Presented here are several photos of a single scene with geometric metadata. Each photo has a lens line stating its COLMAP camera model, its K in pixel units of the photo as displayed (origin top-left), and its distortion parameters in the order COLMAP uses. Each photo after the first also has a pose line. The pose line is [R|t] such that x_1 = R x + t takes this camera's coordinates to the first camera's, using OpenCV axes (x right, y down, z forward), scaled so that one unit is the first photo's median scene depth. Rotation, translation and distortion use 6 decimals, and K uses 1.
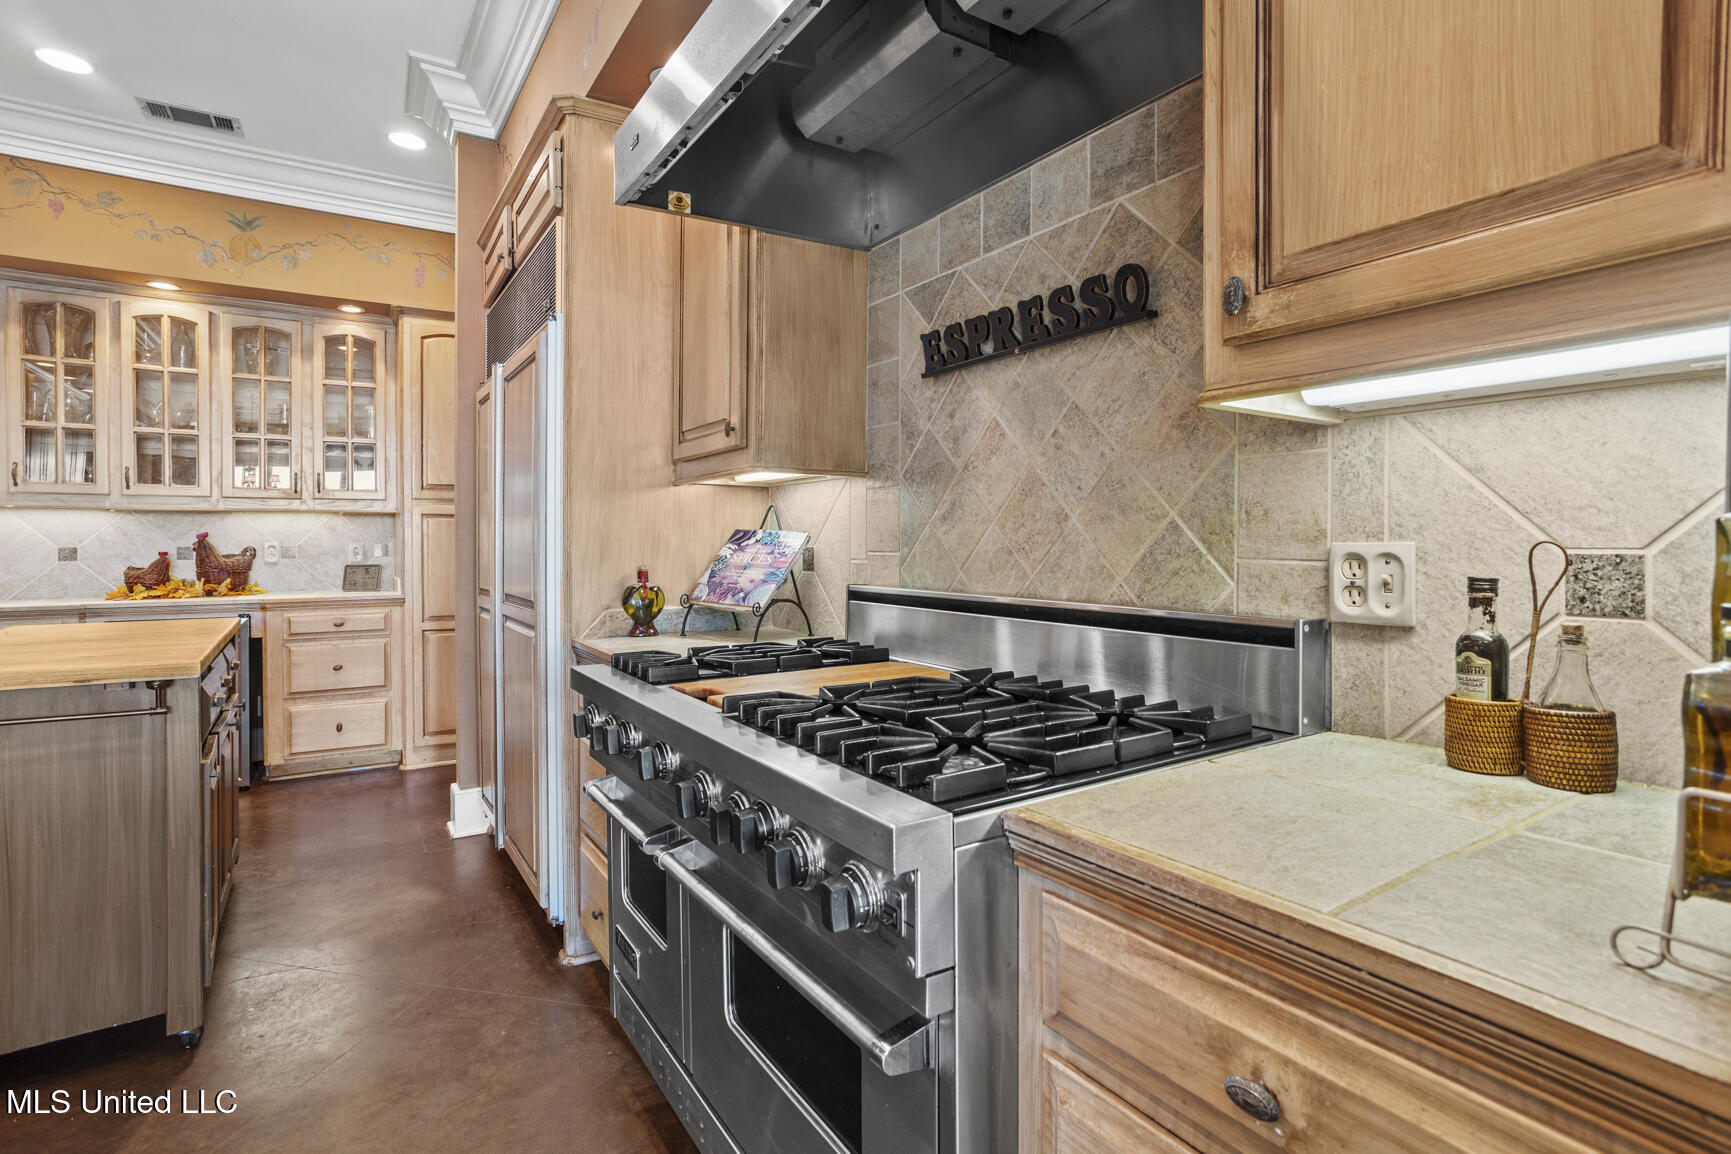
lens RADIAL K [[844.0, 0, 877.9], [0, 844.0, 546.5], [0, 0, 1]] dist [-0.041937, 0.023737]
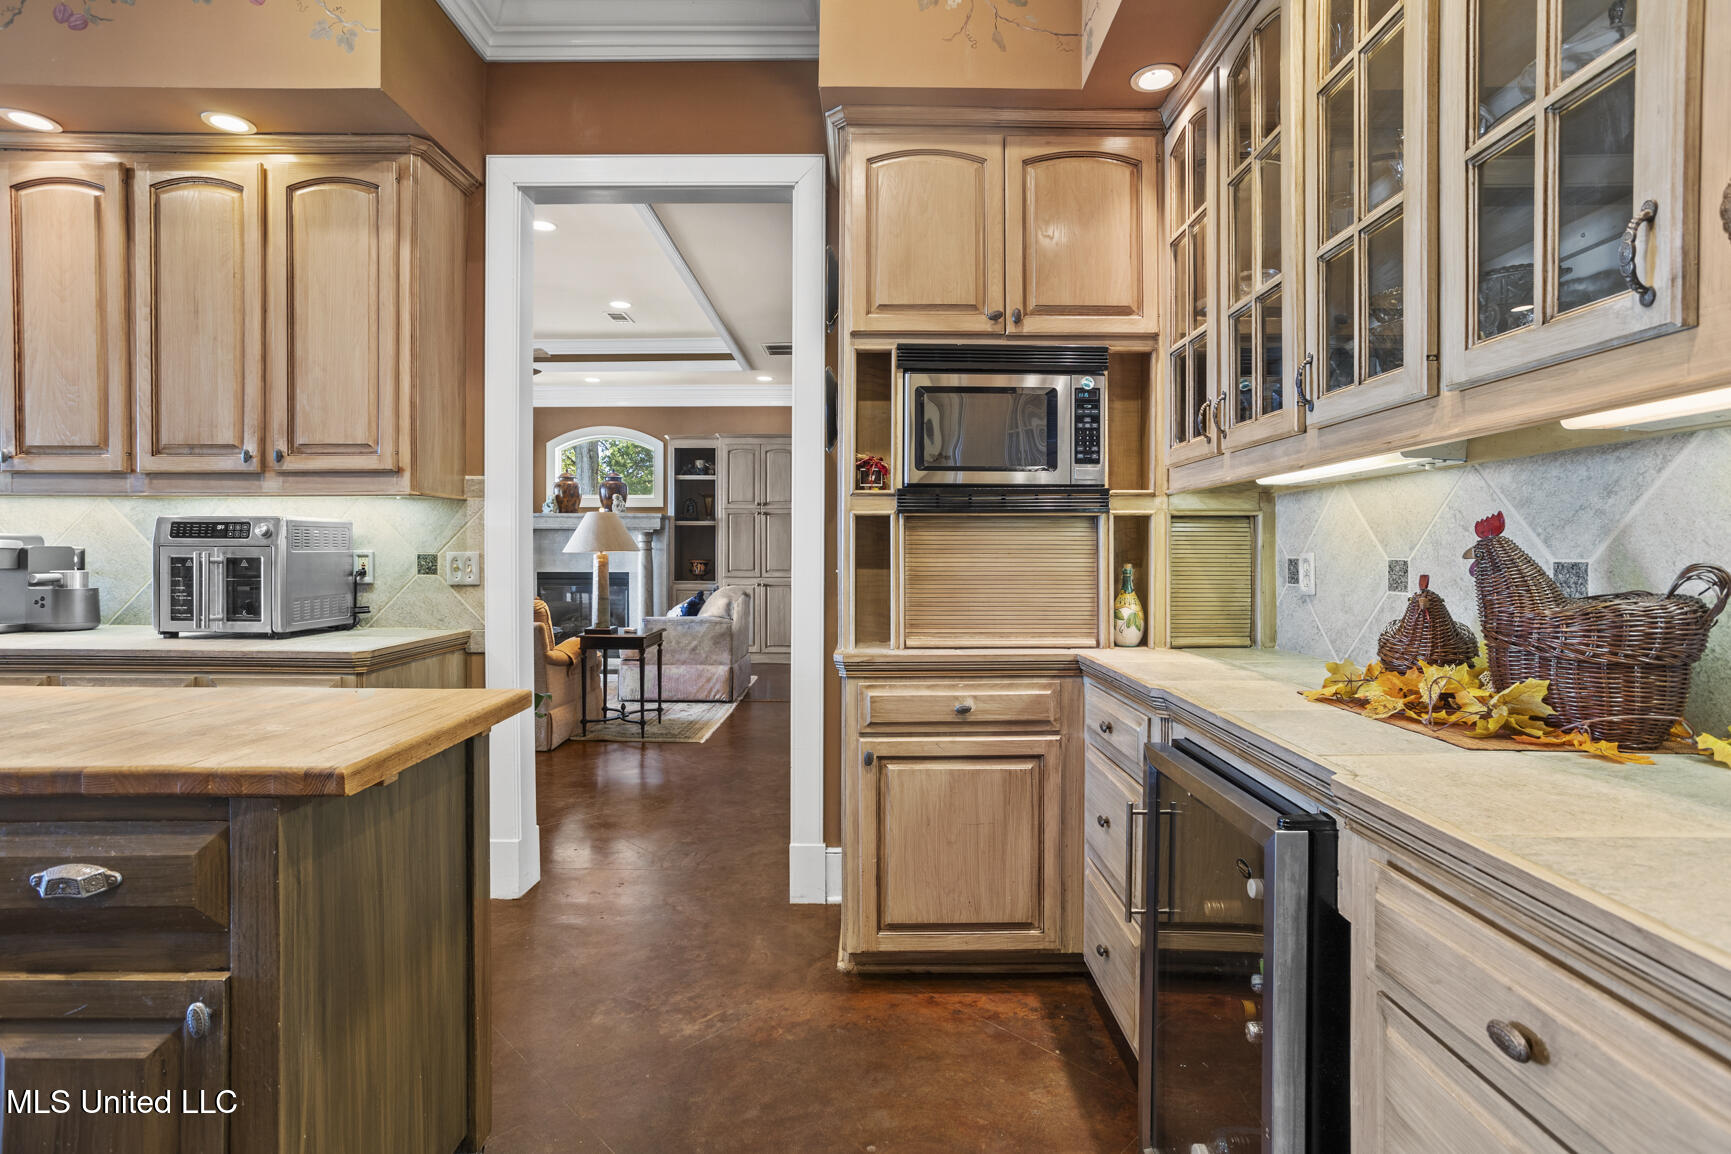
lens RADIAL K [[844.0, 0, 874.5], [0, 844.0, 557.5], [0, 0, 1]] dist [-0.041937, 0.023737]
pose [[-0.555391, 0.005108, -0.831574, -0.426975], [-0.005770, 0.999933, 0.009996, 0.001026], [0.831569, 0.010350, -0.555324, 1.029851]]
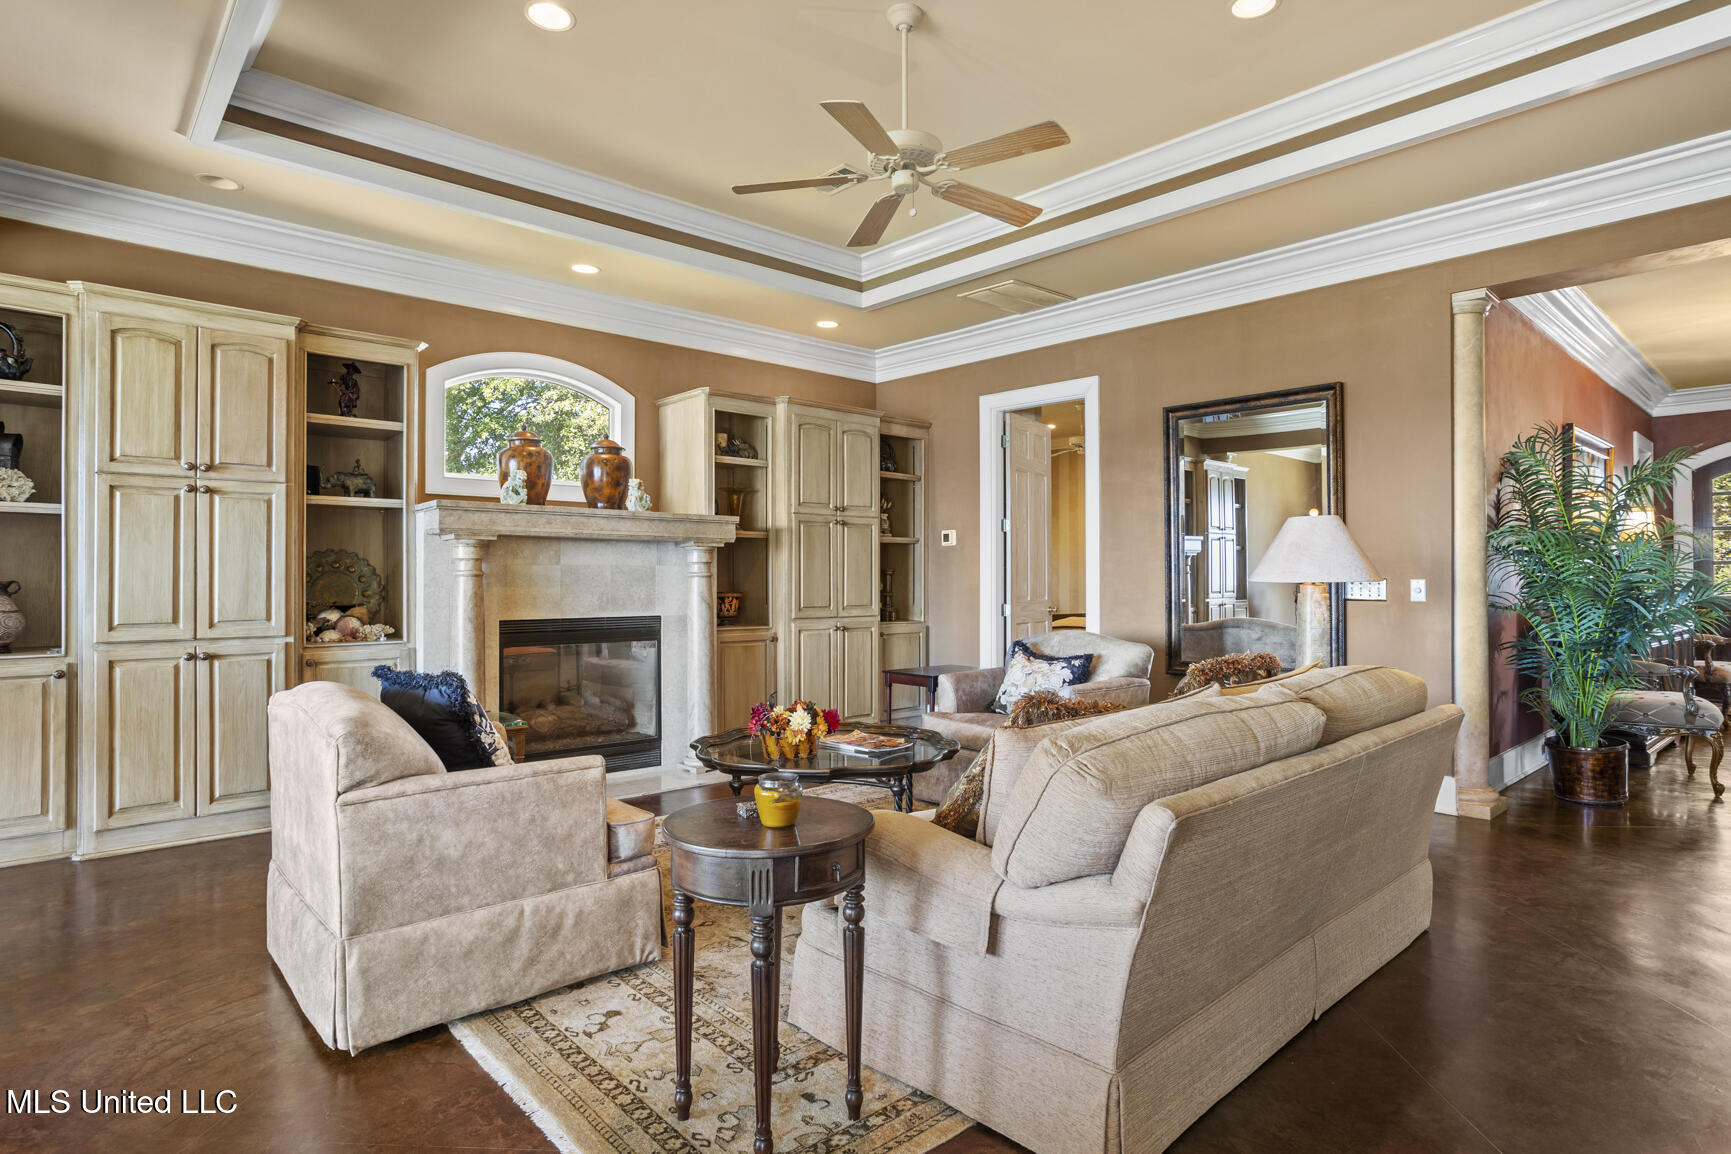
lens RADIAL K [[929.9, 0, 863.1], [0, 929.9, 564.6], [0, 0, 1]] dist [-0.028367, 0.007137]
pose [[0.126080, -0.010630, -0.991963, -0.469316], [-0.008633, 0.999893, -0.011812, 0.002753], [0.991983, 0.010053, 0.125975, -0.606913]]
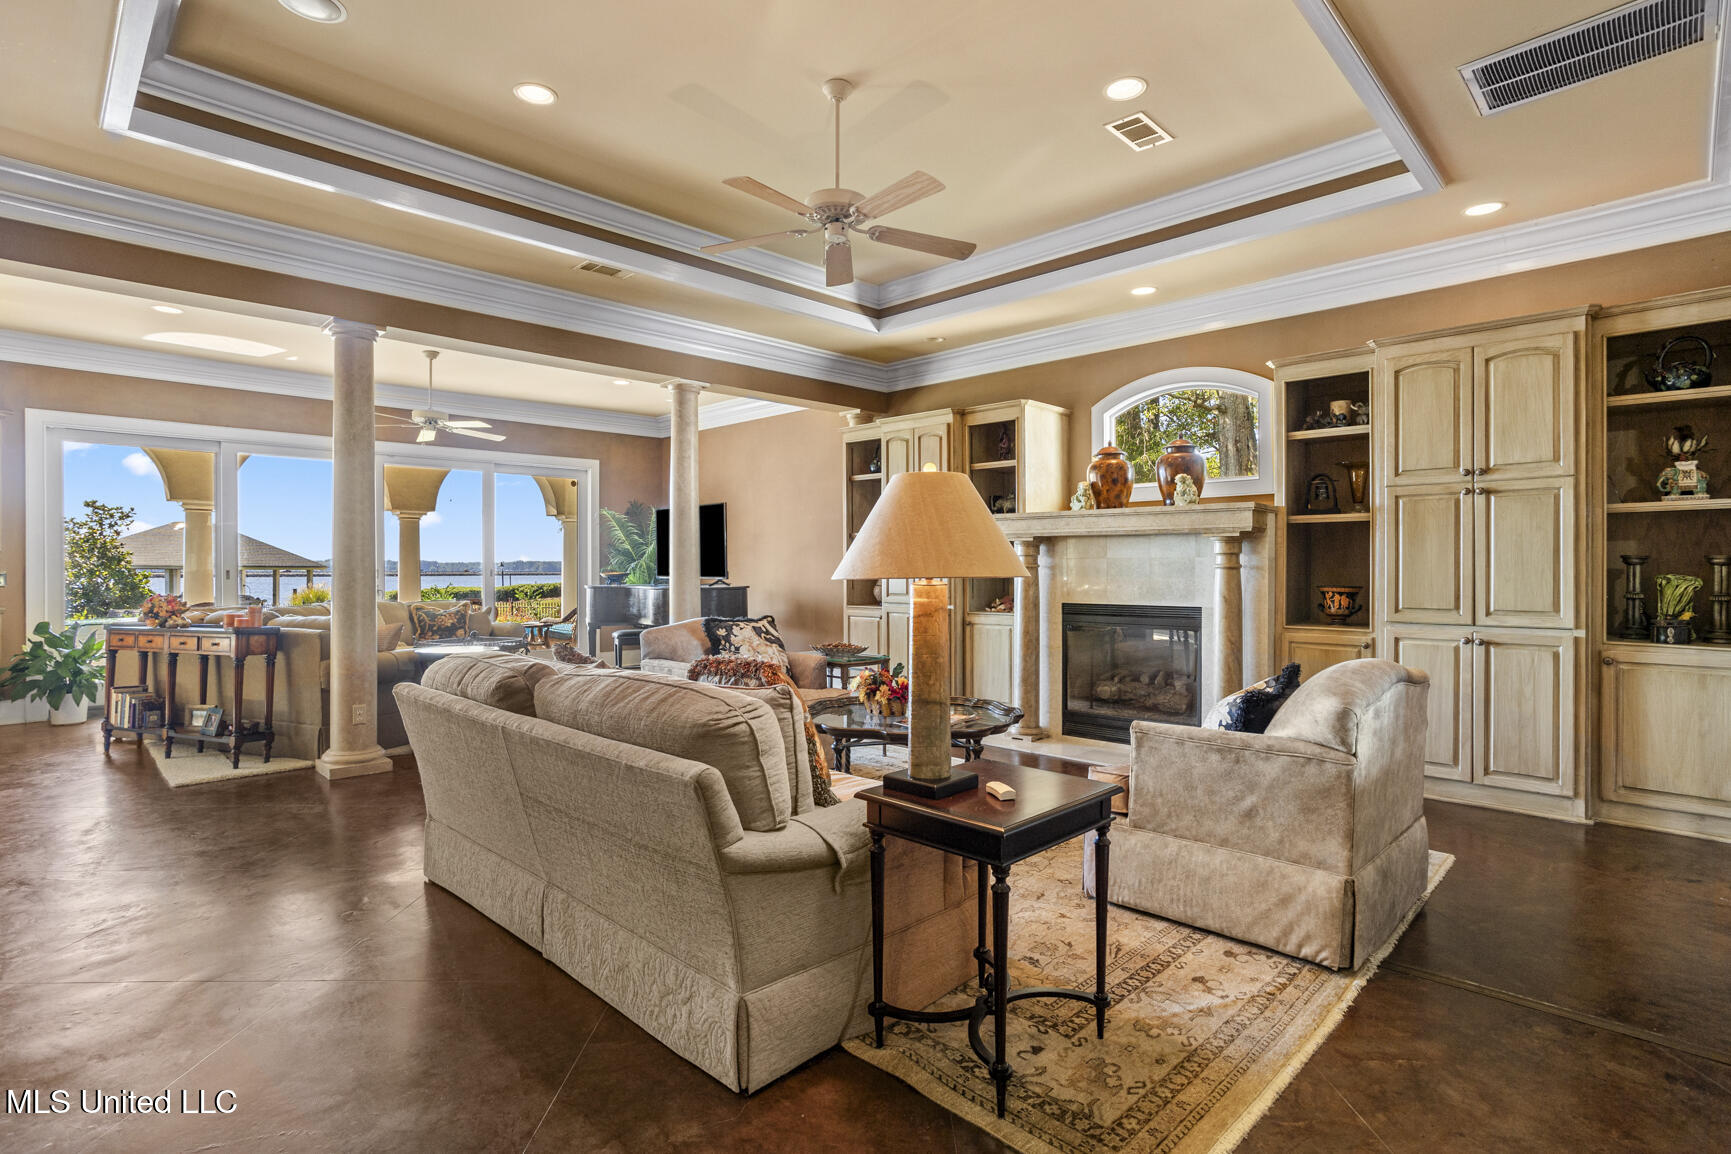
lens RADIAL K [[844.0, 0, 876.1], [0, 844.0, 570.0], [0, 0, 1]] dist [-0.041937, 0.023737]
pose [[-0.981288, 0.002219, -0.192531, -1.172199], [0.000549, 0.999962, 0.008724, -0.001716], [0.192543, 0.008455, -0.981252, 0.423698]]
